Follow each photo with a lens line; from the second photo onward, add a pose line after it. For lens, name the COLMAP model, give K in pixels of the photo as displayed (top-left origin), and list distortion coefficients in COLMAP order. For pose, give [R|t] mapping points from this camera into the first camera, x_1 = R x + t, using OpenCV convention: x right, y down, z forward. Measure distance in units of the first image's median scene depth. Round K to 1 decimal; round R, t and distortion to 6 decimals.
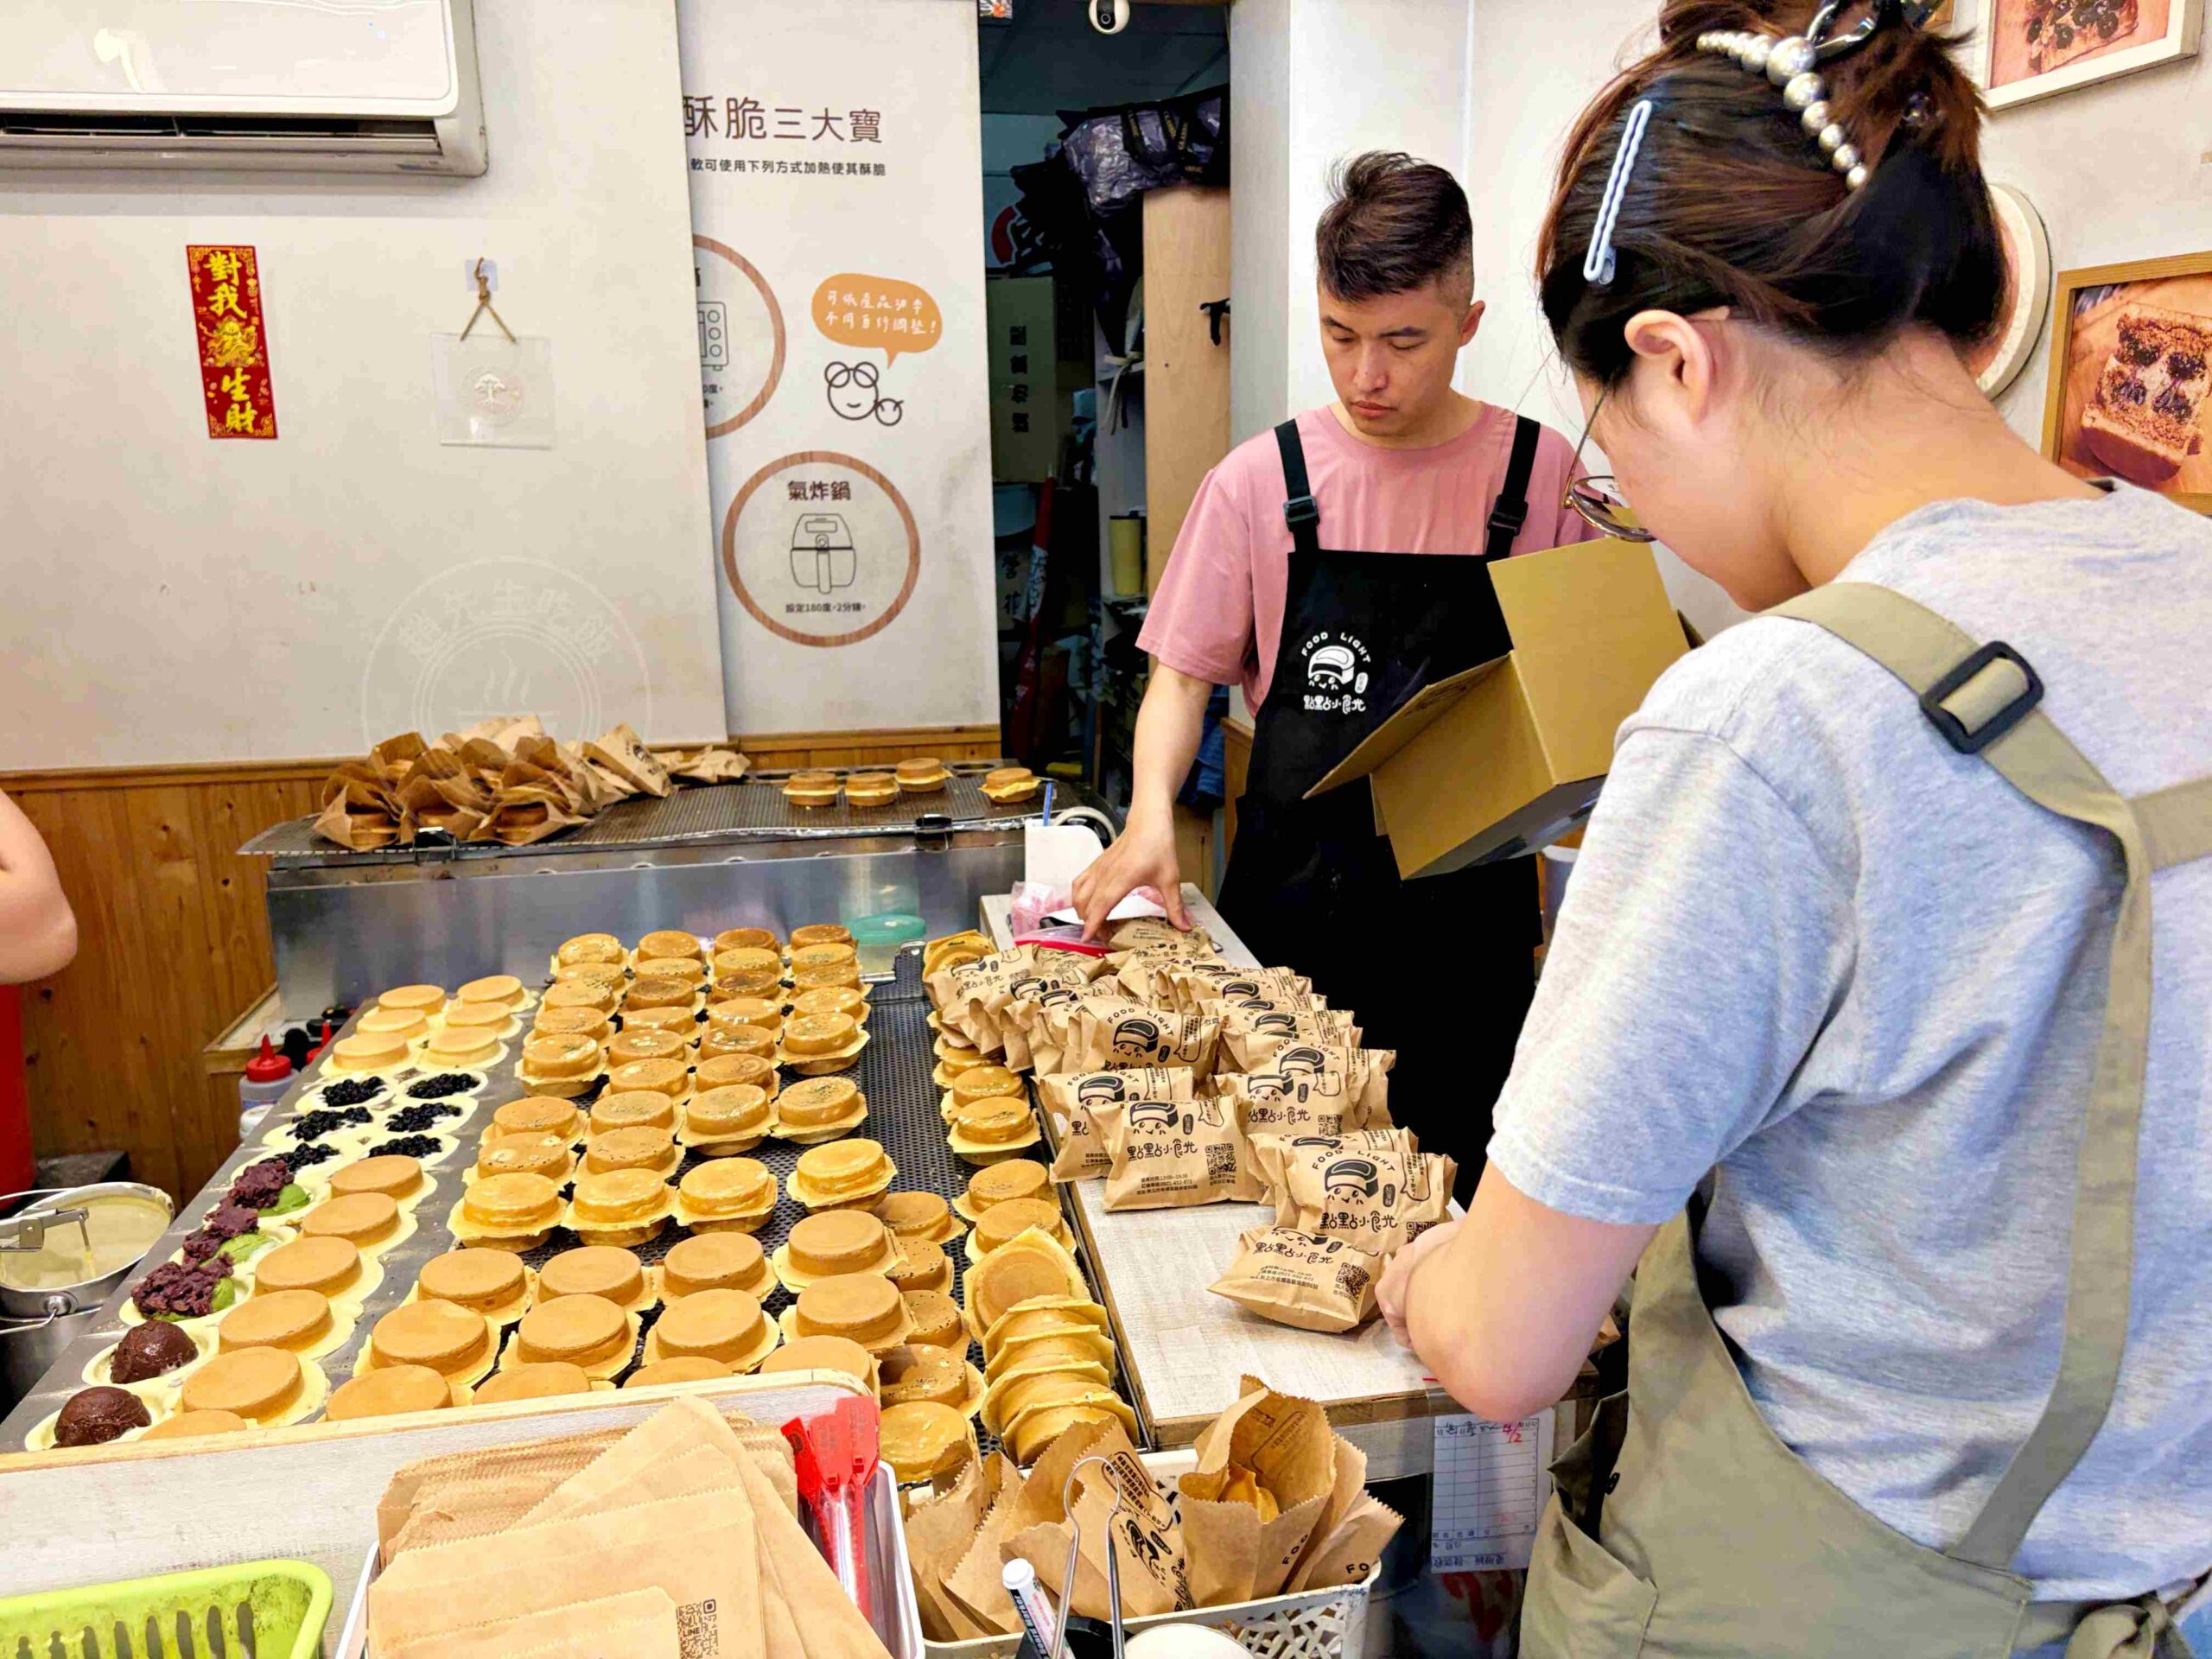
lens RADIAL K [[1674.3, 0, 1120.4], [0, 1674.3, 837.2], [0, 0, 1]] dist [0.017206, -0.024185]
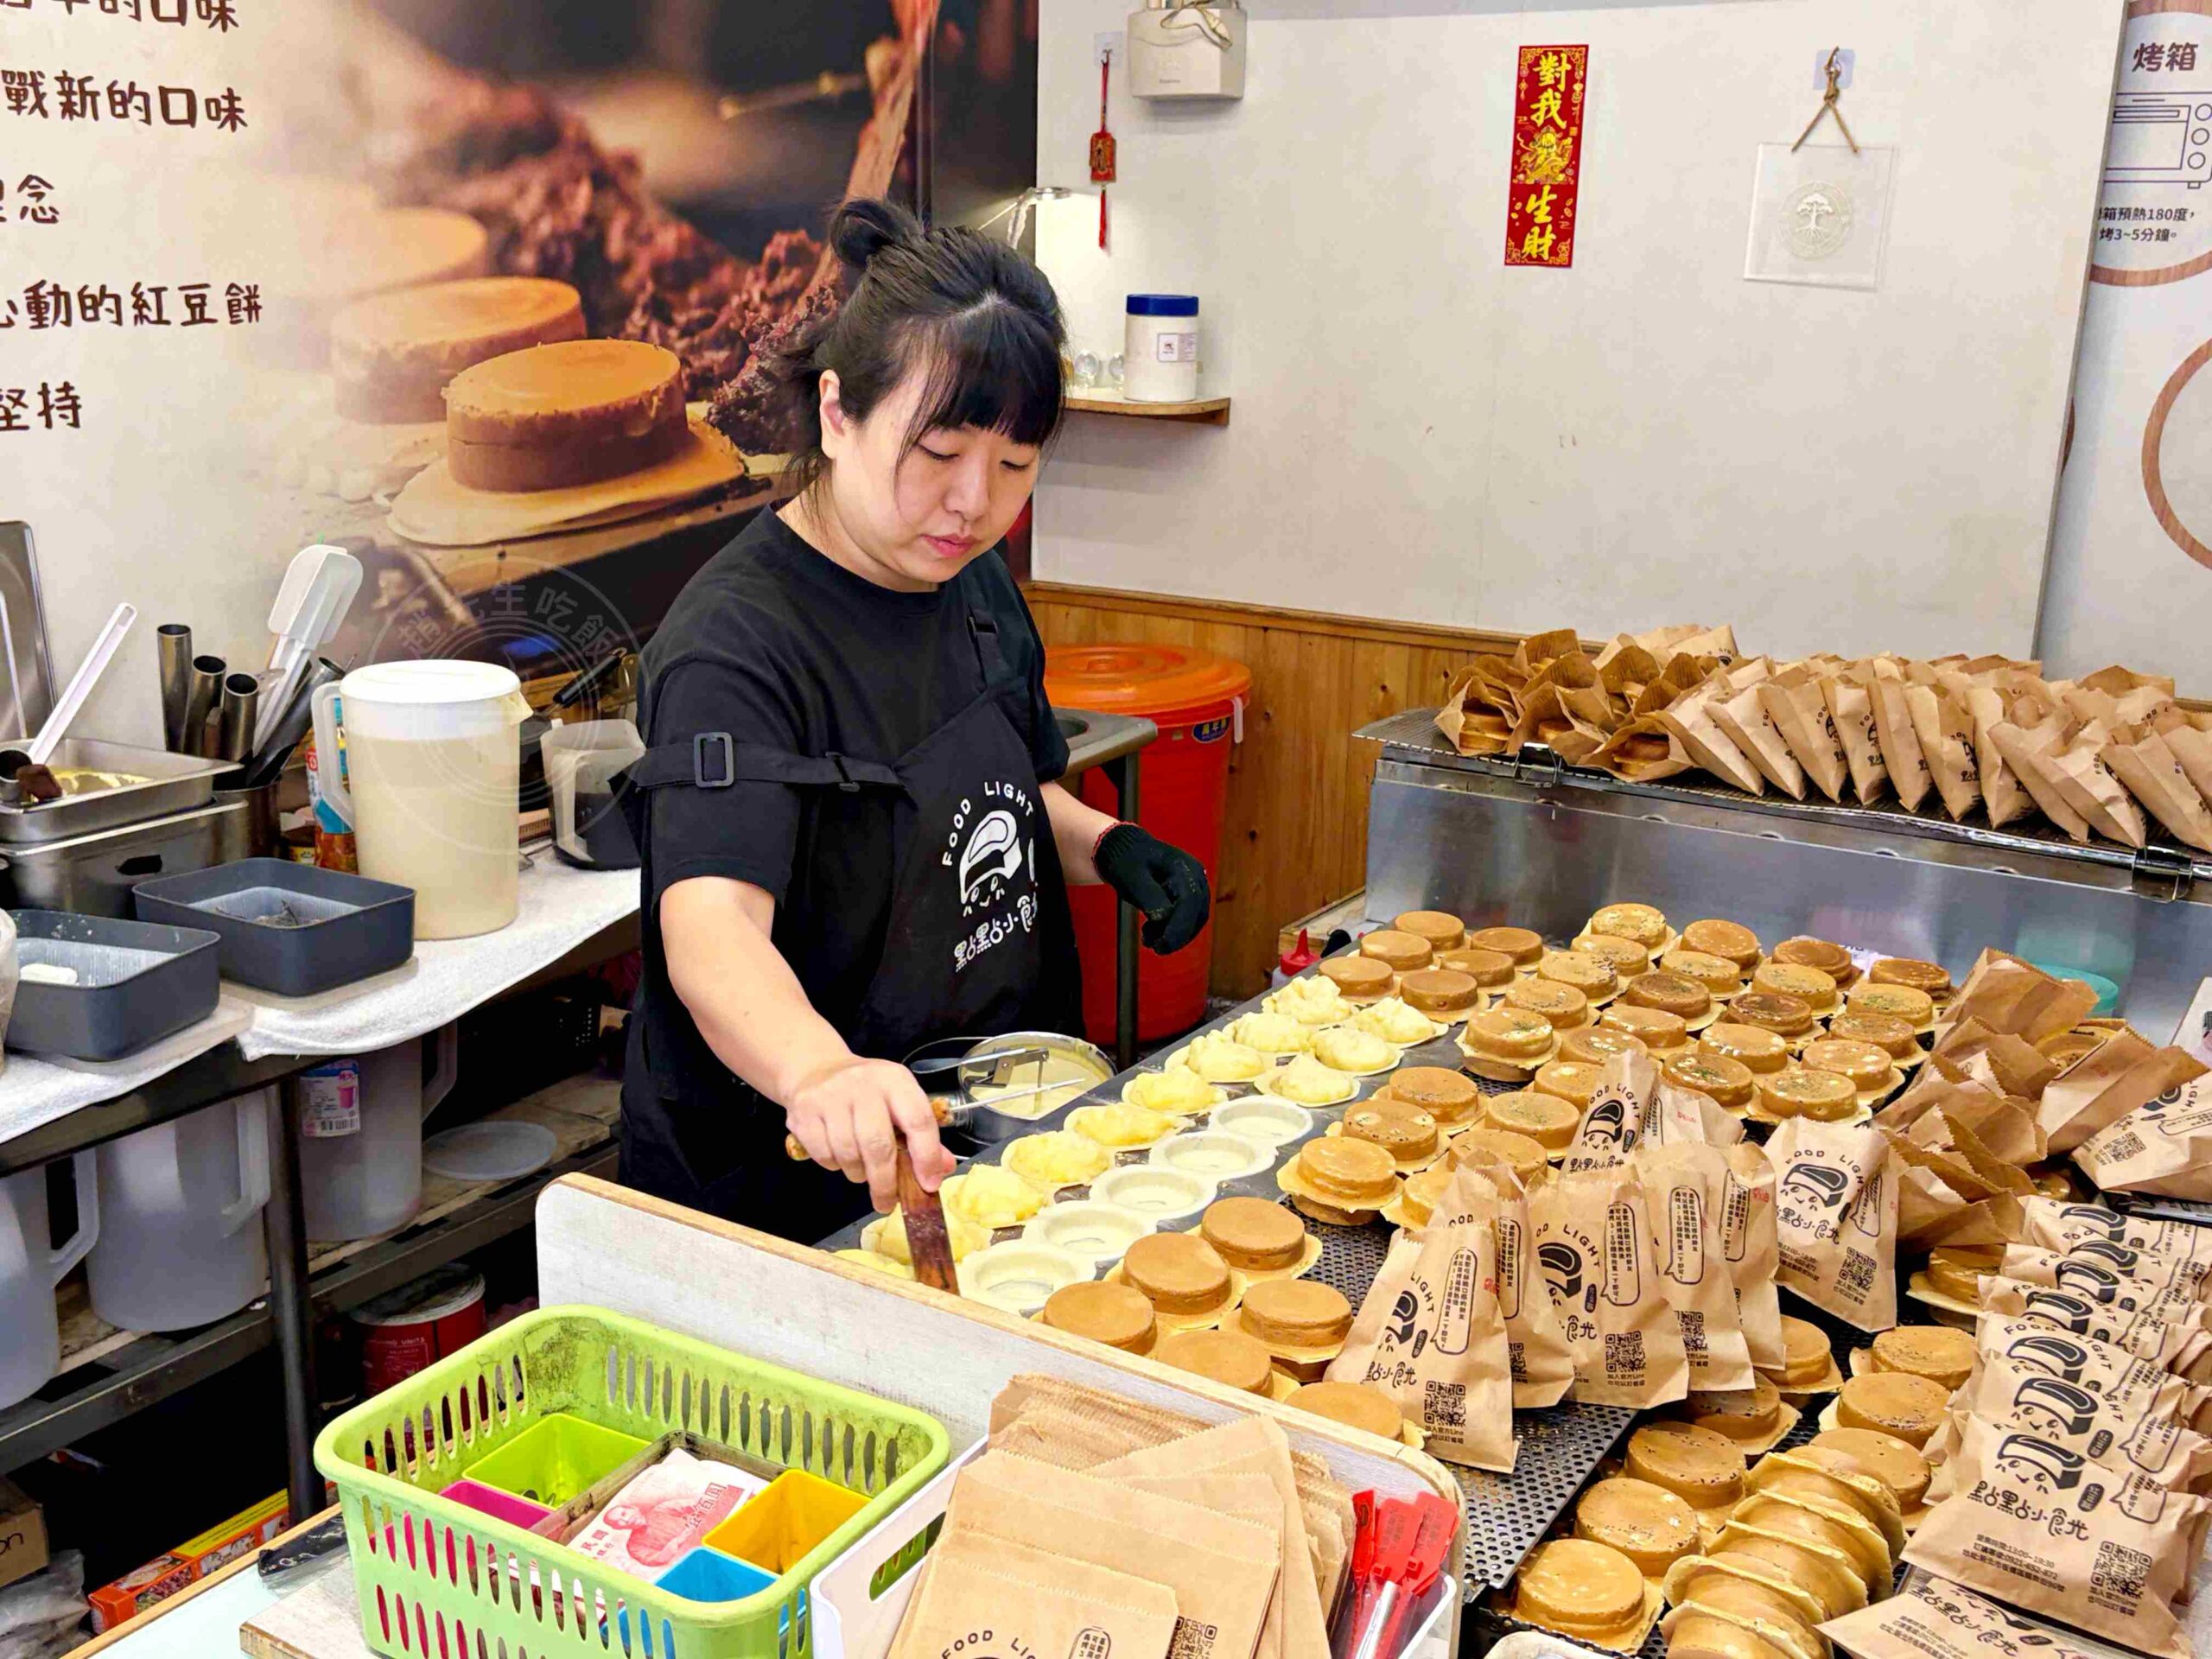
lens RADIAL K [[2148.4, 0, 1117.6], [0, 2148.4, 837.5], [0, 0, 1]] dist [0.036462, -0.020445]
pose [[0.734564, 0.205515, -0.646668, 0.153650], [-0.177698, 0.978033, 0.108974, -0.038483], [0.654858, 0.034863, 0.754947, 0.012030]]
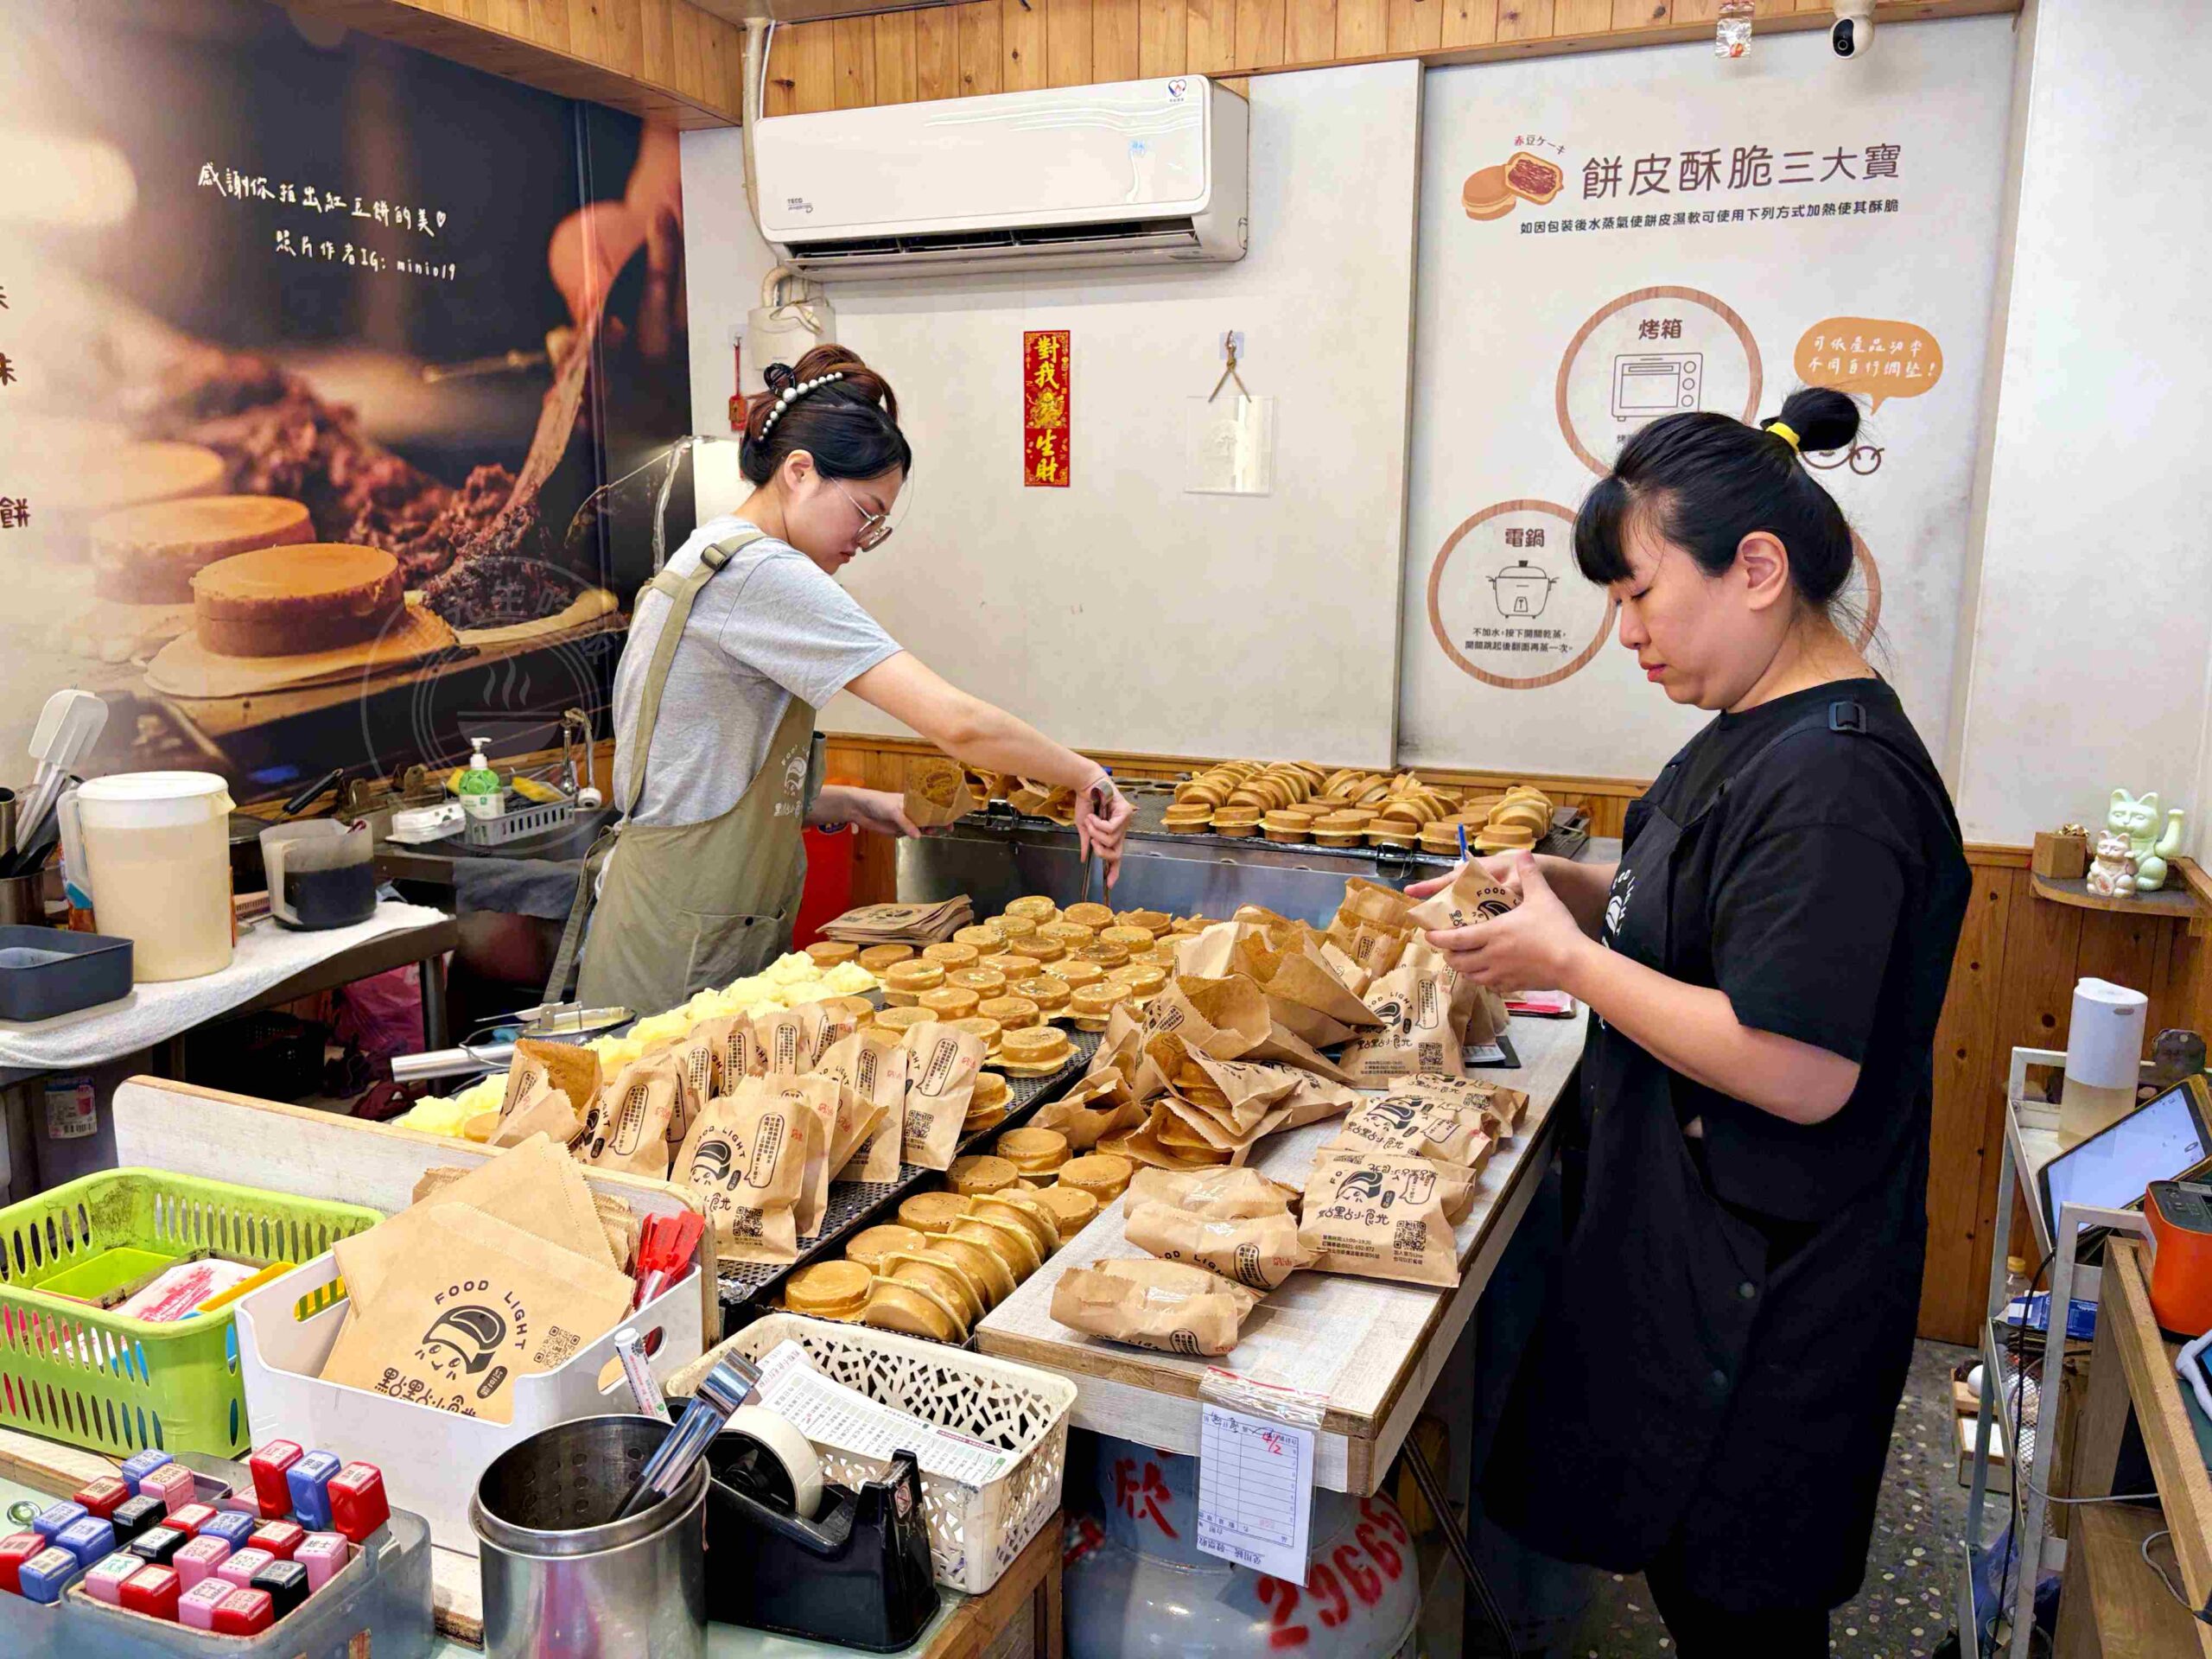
lens RADIAL K [[1655.3, 0, 1119.6], [0, 1655.3, 825.3], [0, 0, 1]] dist [0.021750, 0.002938]
pose [[0.824684, 0.121213, -0.552453, 0.318426], [-0.139274, 0.990210, 0.009357, -0.010457], [0.548179, 0.069225, 0.833491, 0.033022]]
